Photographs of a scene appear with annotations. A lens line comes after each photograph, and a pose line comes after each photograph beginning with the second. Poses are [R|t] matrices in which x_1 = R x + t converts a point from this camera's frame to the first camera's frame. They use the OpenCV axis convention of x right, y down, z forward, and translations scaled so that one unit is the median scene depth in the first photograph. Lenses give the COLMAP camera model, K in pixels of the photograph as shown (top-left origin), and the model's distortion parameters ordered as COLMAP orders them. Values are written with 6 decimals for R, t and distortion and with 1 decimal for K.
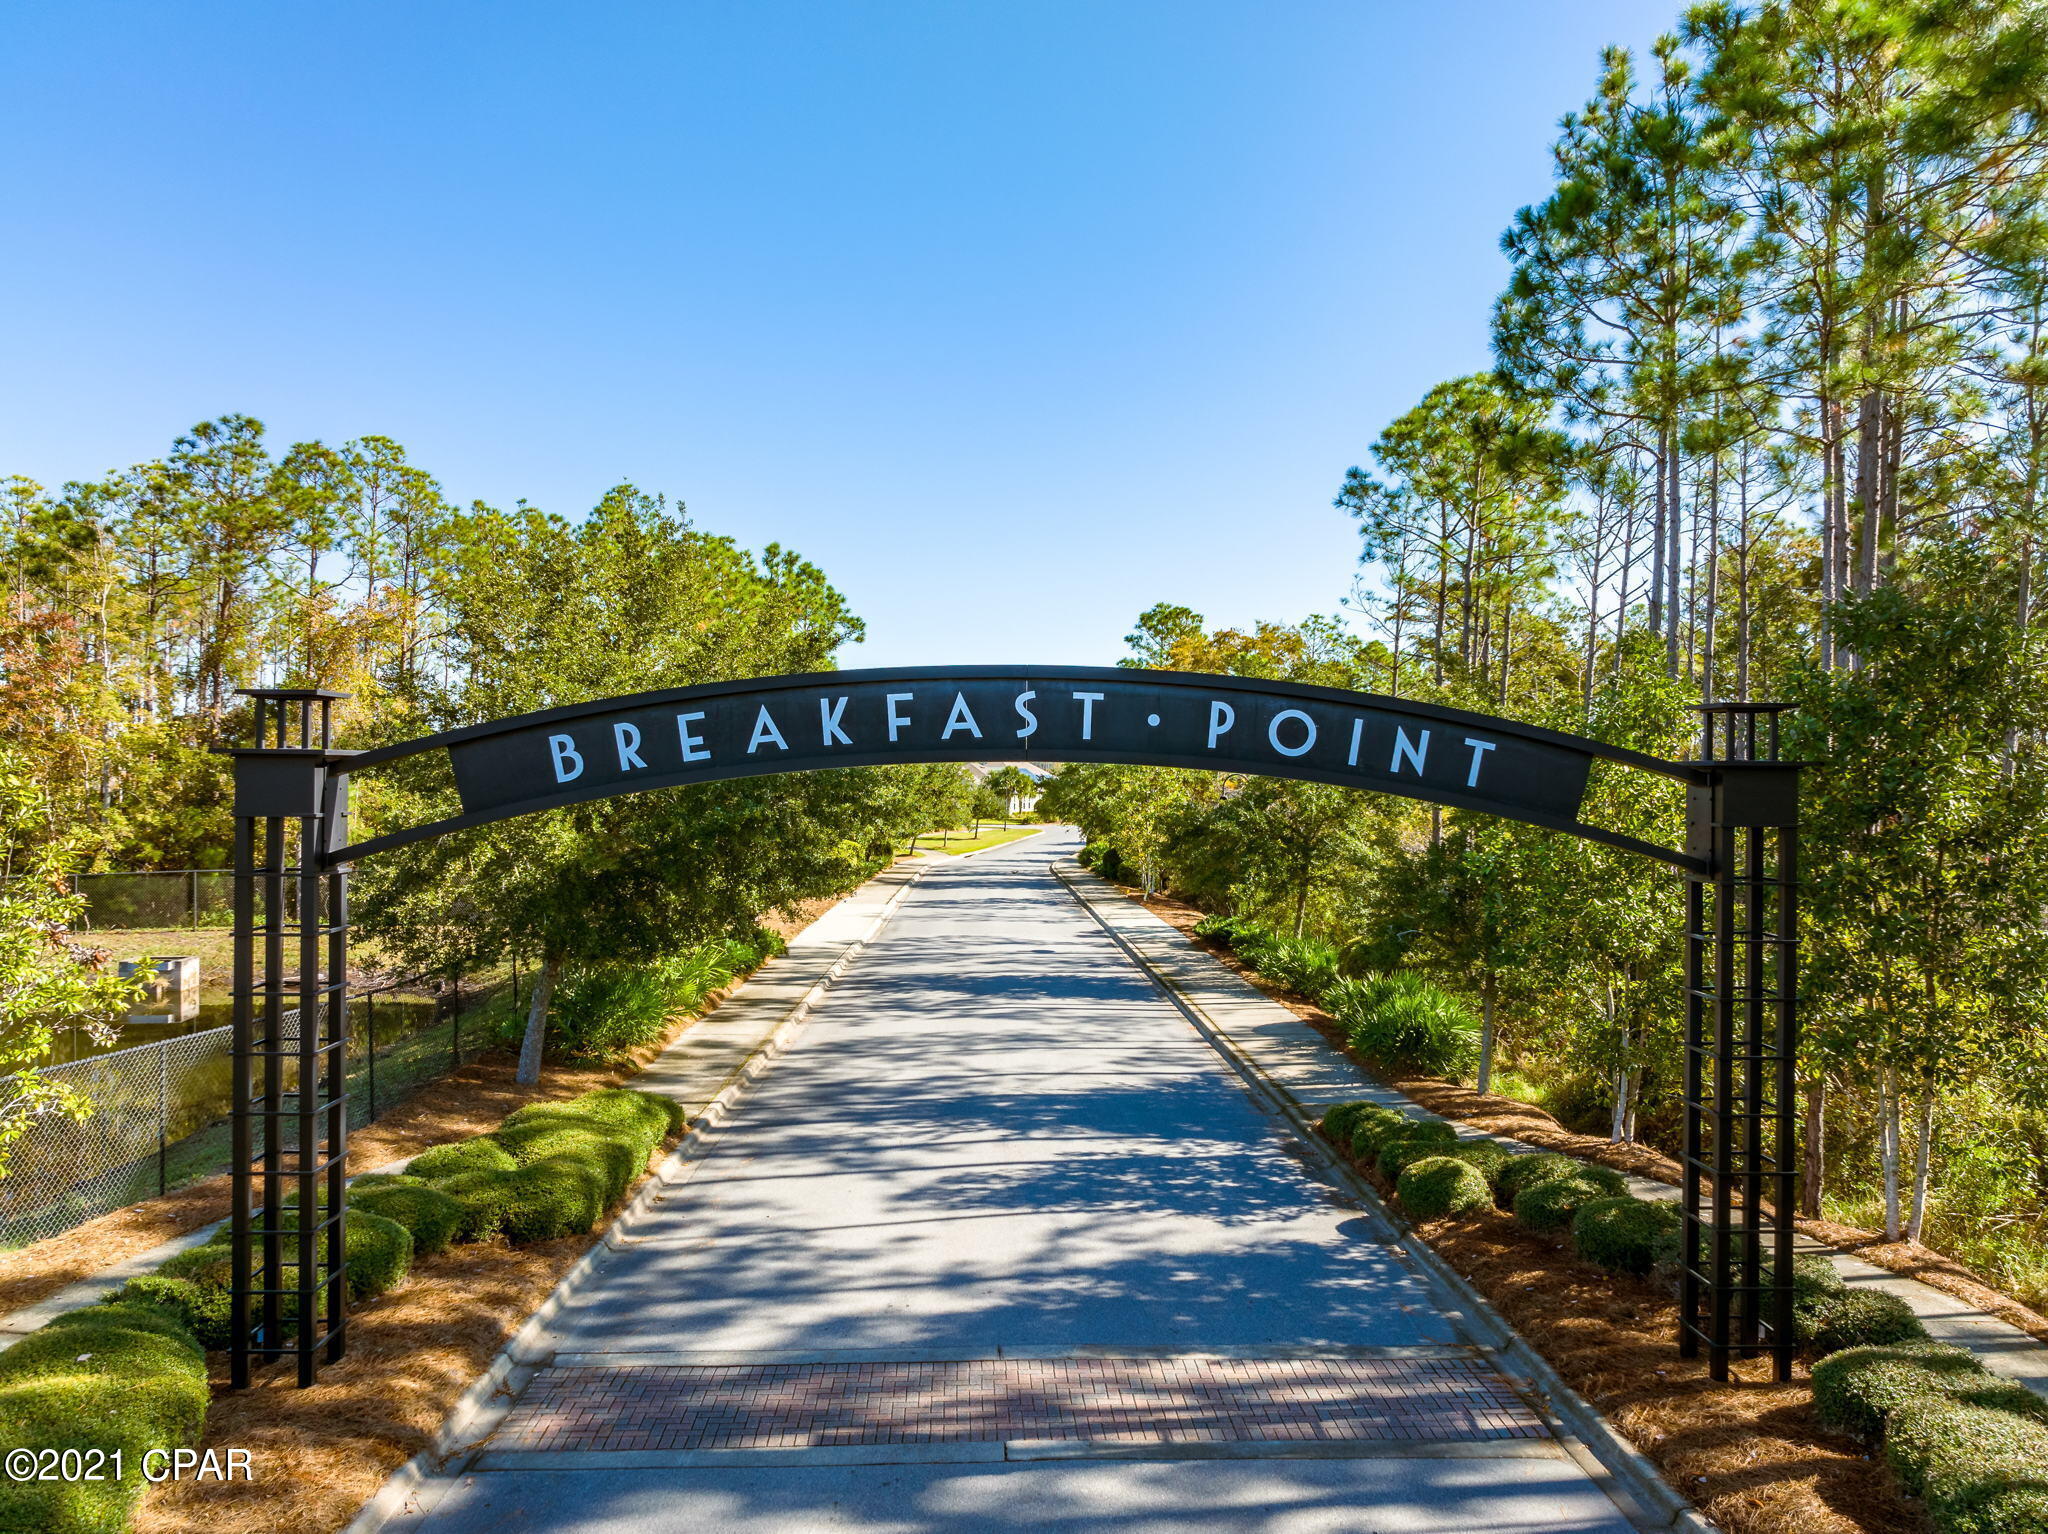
lens RADIAL K [[1468.3, 0, 1024.0], [0, 1468.3, 767.0], [0, 0, 1]] dist [-0.033201, -0.004732]
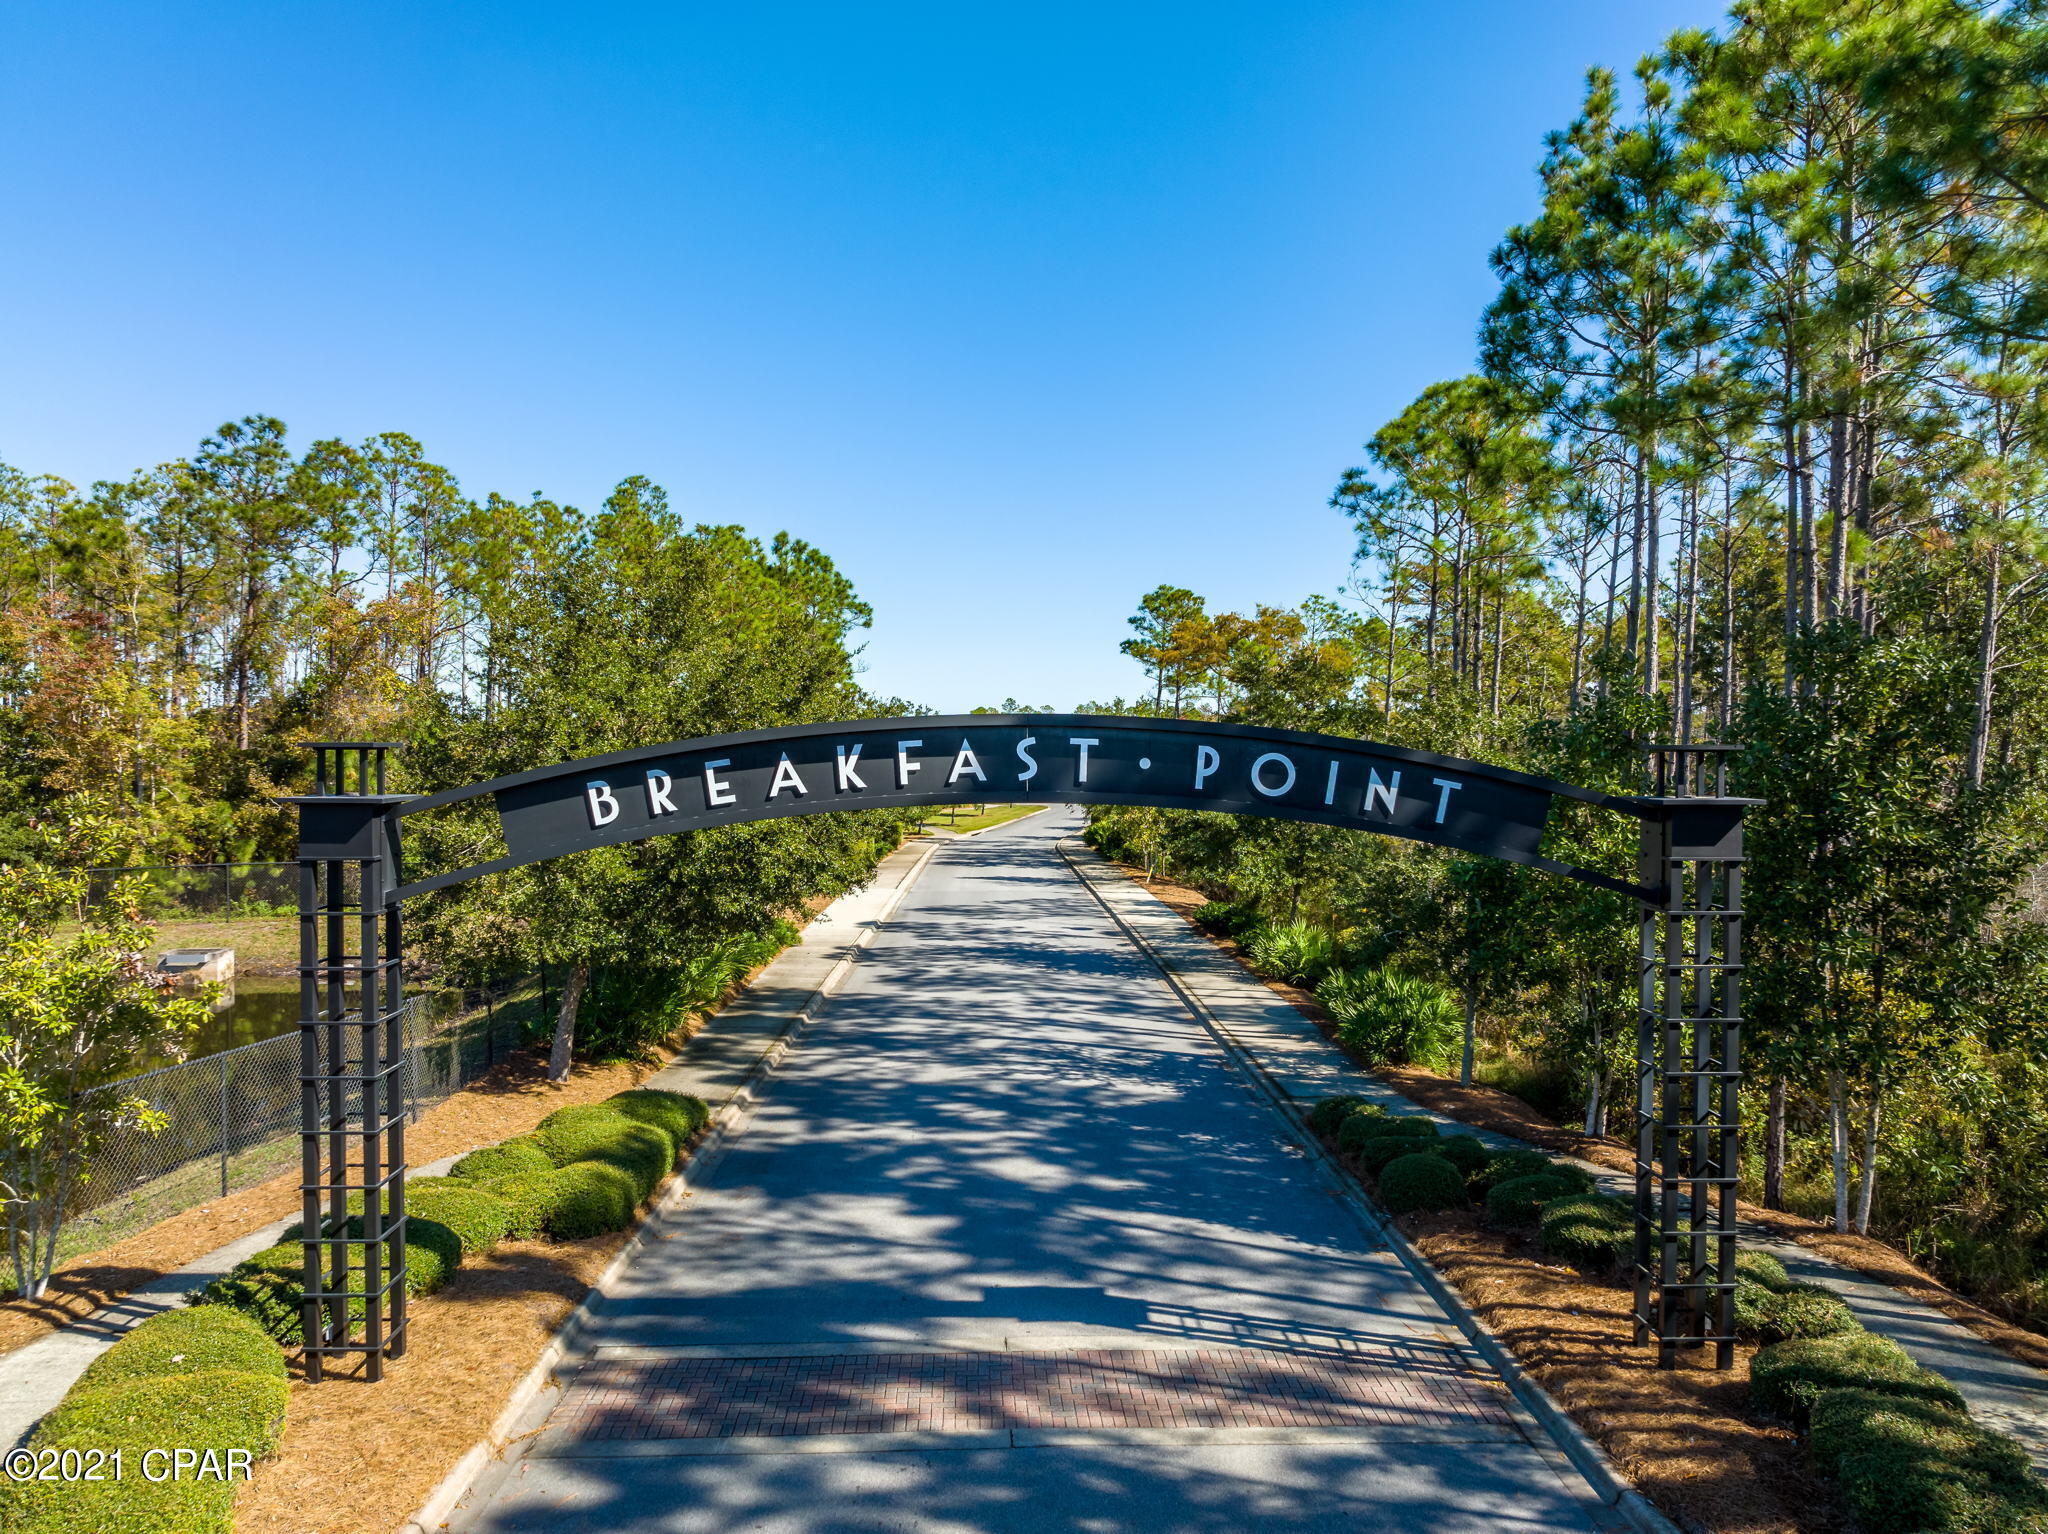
lens RADIAL K [[1453.6, 0, 1024.0], [0, 1453.6, 767.0], [0, 0, 1]] dist [-0.040340, 0.004584]
pose [[0.999986, -0.003409, -0.003924, 0.000873], [0.003485, 0.999803, 0.019526, -0.012705], [0.003856, -0.019540, 0.999802, -0.017740]]
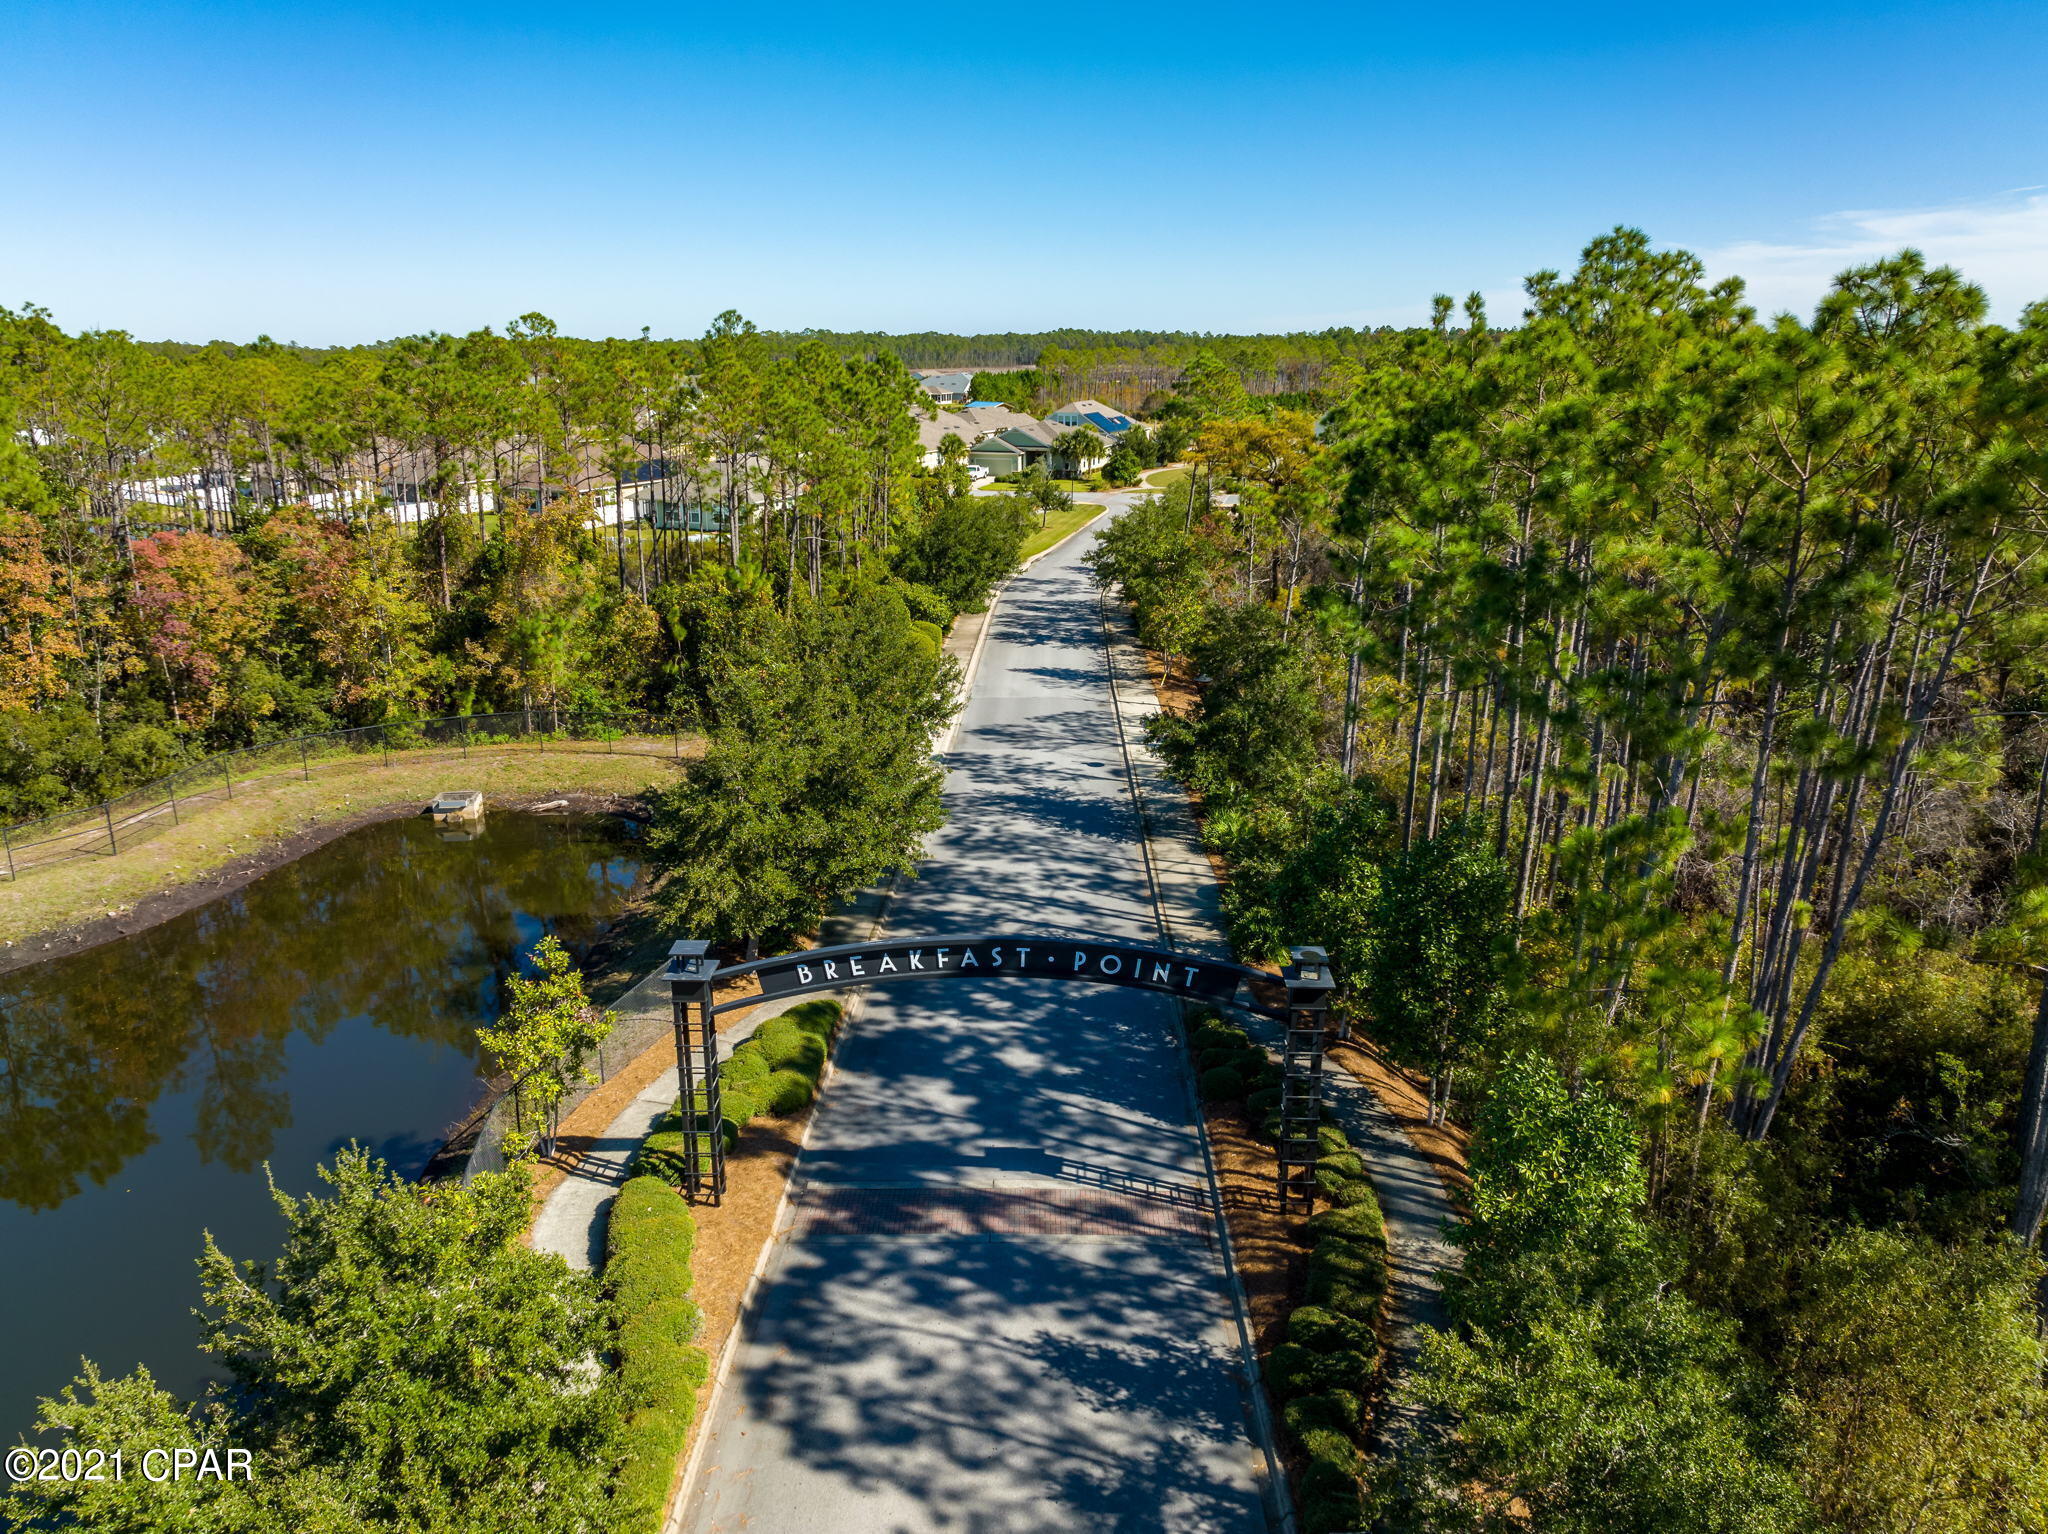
lens RADIAL K [[1453.6, 0, 1024.0], [0, 1453.6, 767.0], [0, 0, 1]] dist [-0.040340, 0.004584]
pose [[0.998407, 0.009828, -0.055553, 0.042855], [0.006330, 0.958976, 0.283418, -0.246803], [0.056060, -0.283318, 0.957386, -0.285251]]
